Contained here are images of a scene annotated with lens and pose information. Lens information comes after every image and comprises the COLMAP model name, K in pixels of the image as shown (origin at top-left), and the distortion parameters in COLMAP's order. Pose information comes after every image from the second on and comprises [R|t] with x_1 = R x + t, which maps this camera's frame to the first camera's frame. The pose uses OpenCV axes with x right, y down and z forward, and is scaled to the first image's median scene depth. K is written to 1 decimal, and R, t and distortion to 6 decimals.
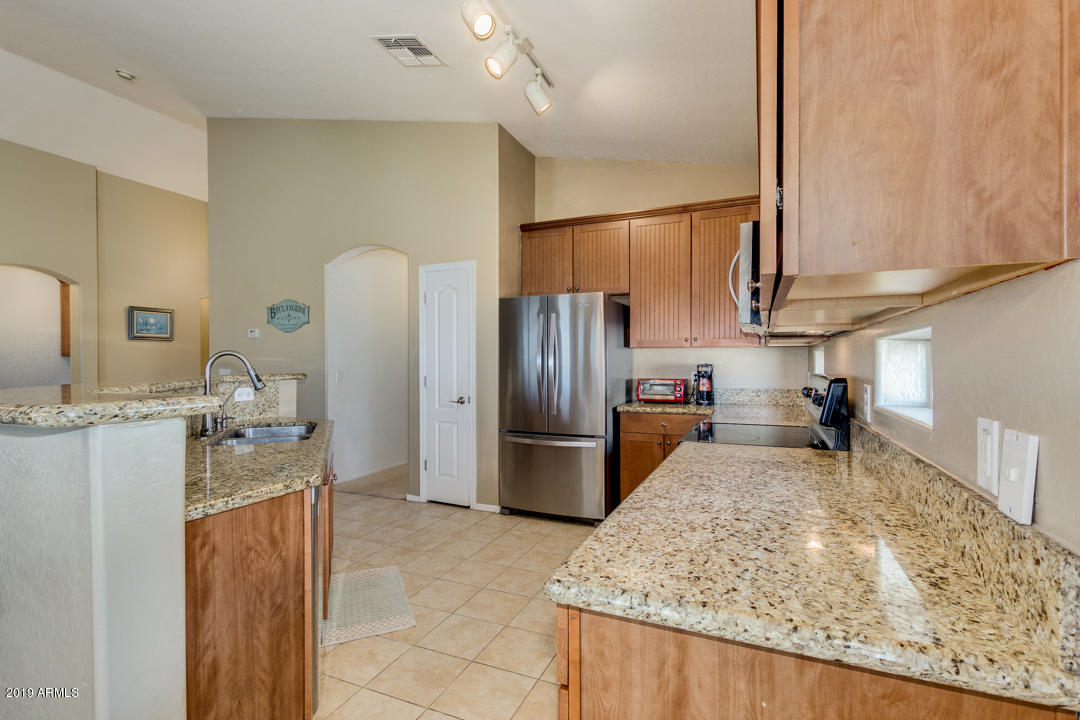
lens RADIAL K [[500.9, 0, 541.9], [0, 500.9, 362.6], [0, 0, 1]] dist [0.000454, -0.001182]
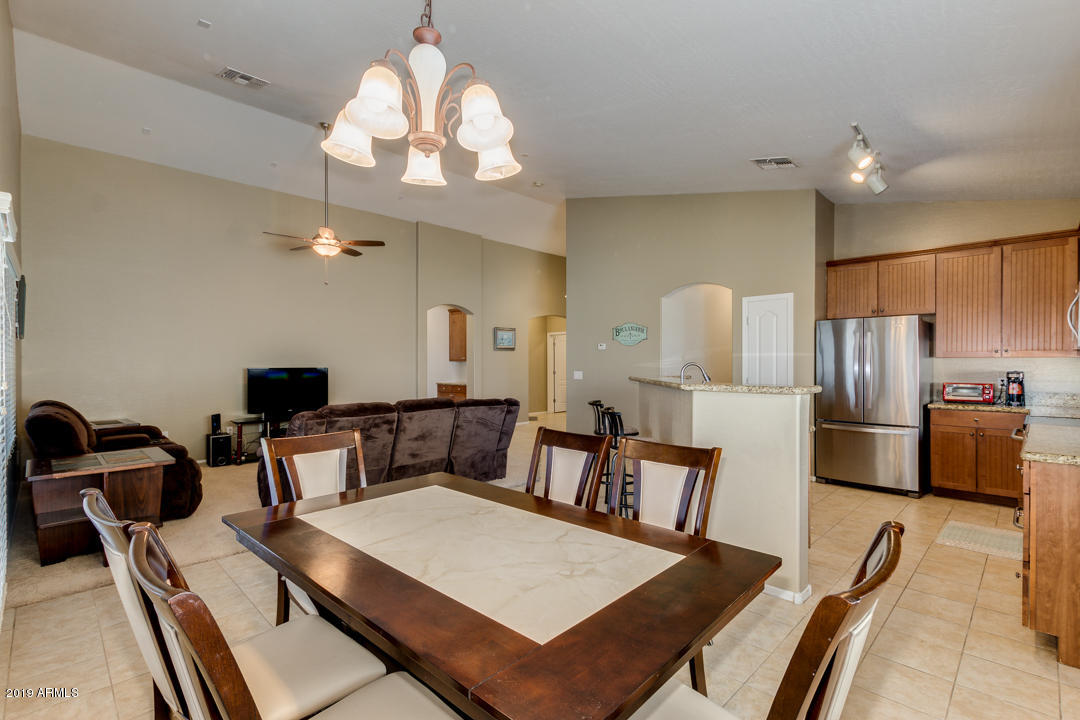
lens RADIAL K [[497.0, 0, 536.5], [0, 497.0, 363.6], [0, 0, 1]] dist [0.002139, -0.000048]
pose [[0.930332, 0.003163, -0.366706, -0.299800], [-0.003411, 0.999994, -0.000029, -0.011721], [0.366704, 0.001278, 0.930337, -0.519334]]
